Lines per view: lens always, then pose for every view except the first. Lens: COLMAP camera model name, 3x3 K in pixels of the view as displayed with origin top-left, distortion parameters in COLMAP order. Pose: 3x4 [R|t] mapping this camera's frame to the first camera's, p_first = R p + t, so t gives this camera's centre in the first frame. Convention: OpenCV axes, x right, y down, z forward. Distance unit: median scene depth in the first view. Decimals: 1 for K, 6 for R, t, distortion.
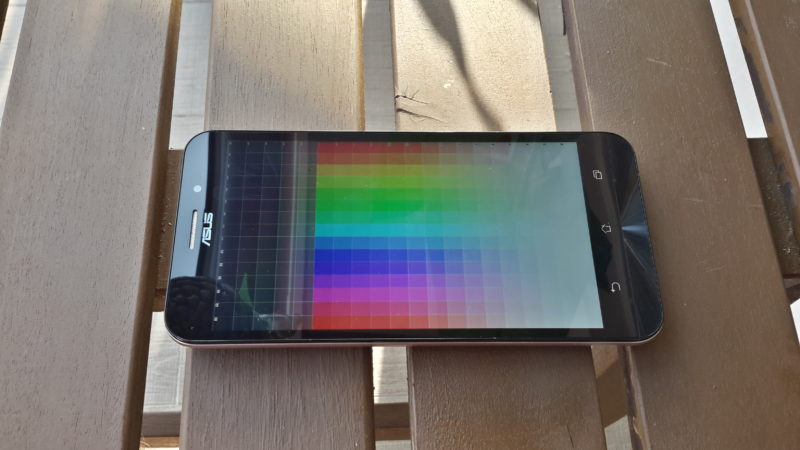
lens RADIAL K [[782.7, 0, 408.3], [0, 782.7, 225.8], [0, 0, 1]] dist [-0.045391, 0.000000]
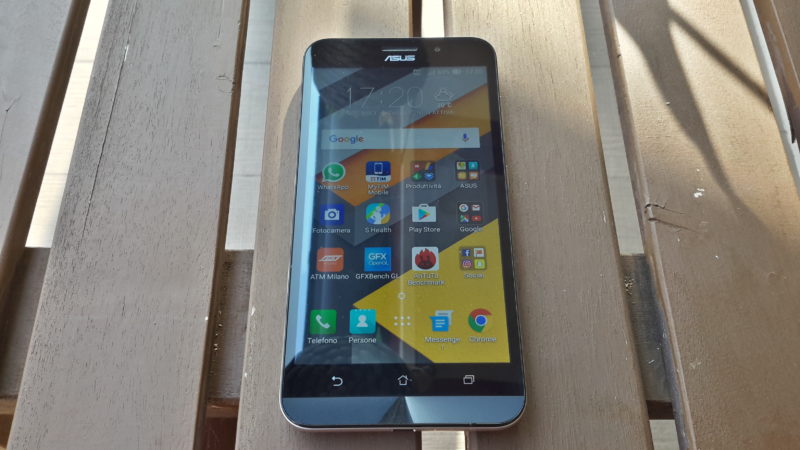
lens RADIAL K [[782.7, 0, 400.8], [0, 782.7, 227.5], [0, 0, 1]] dist [-0.045391, 0.000000]
pose [[0.999250, 0.031931, -0.021888, -0.329748], [-0.033385, 0.997013, -0.069648, -0.062548], [0.019598, 0.070326, 0.997331, 0.010654]]
